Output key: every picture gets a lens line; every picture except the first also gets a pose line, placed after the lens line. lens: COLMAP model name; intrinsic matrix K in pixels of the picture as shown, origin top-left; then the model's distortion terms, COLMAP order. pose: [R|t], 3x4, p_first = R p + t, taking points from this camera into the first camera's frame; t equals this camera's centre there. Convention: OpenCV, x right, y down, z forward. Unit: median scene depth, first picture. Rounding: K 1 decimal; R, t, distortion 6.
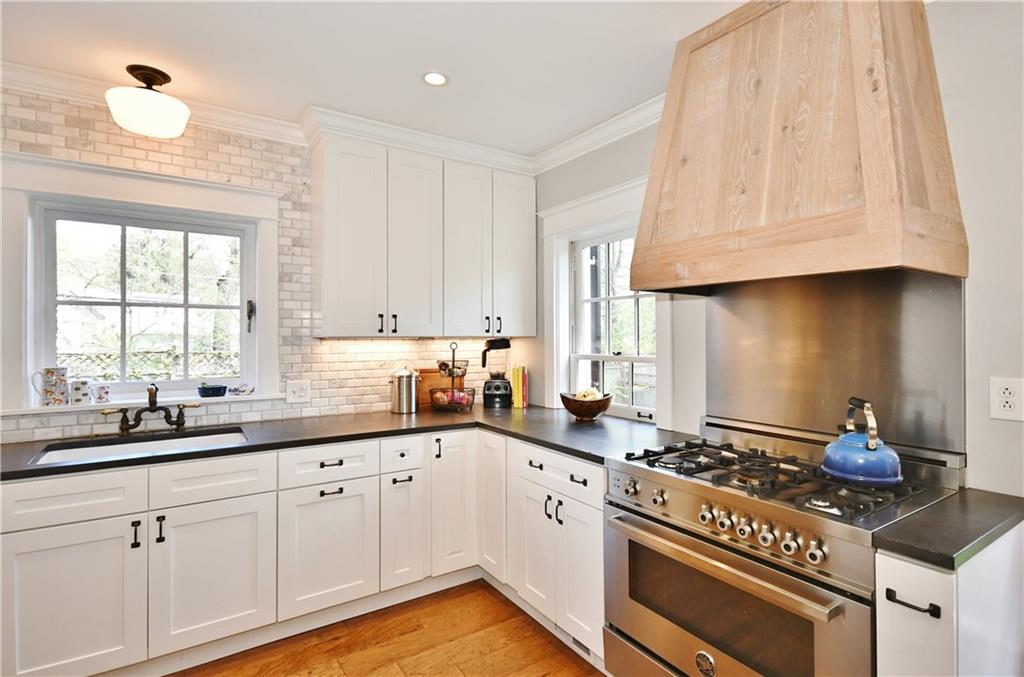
lens RADIAL K [[506.8, 0, 517.8], [0, 506.8, 333.9], [0, 0, 1]] dist [0.003935, 0.000024]
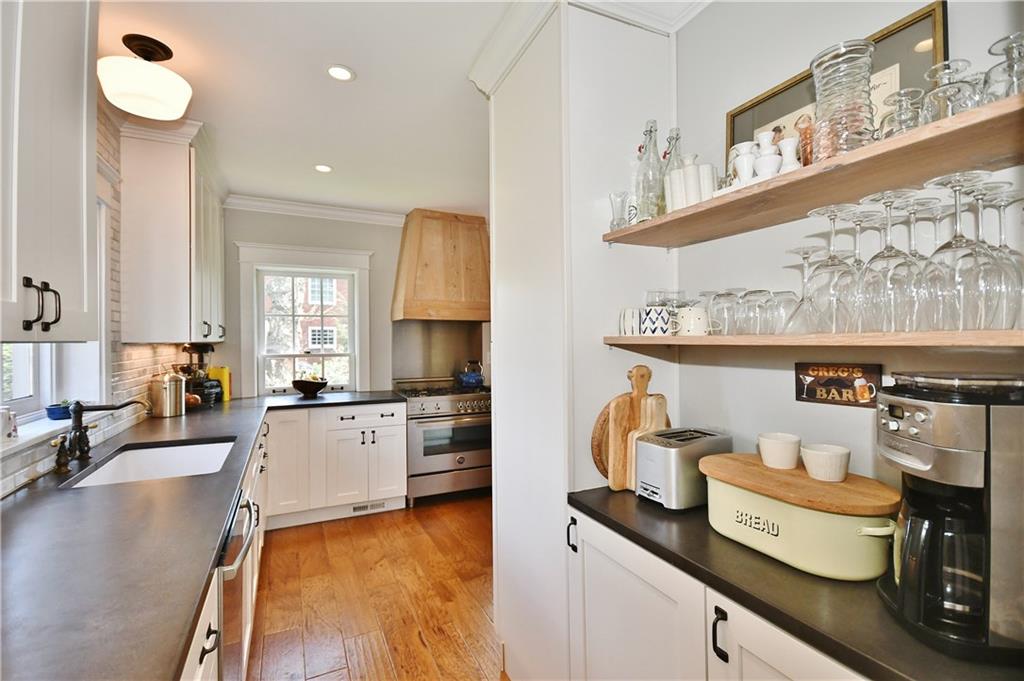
lens RADIAL K [[461.2, 0, 509.8], [0, 461.2, 342.0], [0, 0, 1]] dist [0.000368, -0.002668]
pose [[0.144168, -0.001082, 0.989553, -1.318718], [0.002979, 0.999995, 0.000659, 0.008871], [-0.989549, 0.002853, 0.144170, 0.243695]]
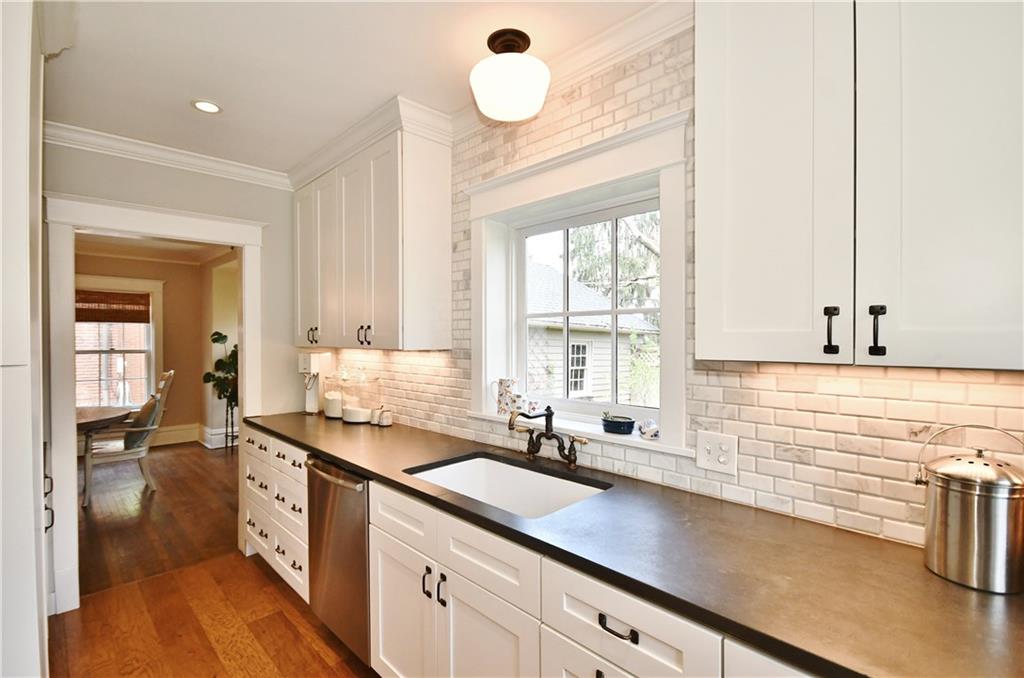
lens RADIAL K [[468.5, 0, 515.8], [0, 468.5, 344.5], [0, 0, 1]] dist [0.004373, 0.000159]
pose [[0.199374, 0.014942, -0.979810, 0.041952], [-0.001340, 0.999887, 0.014975, -0.016716], [0.979923, -0.001673, 0.199372, 0.770371]]
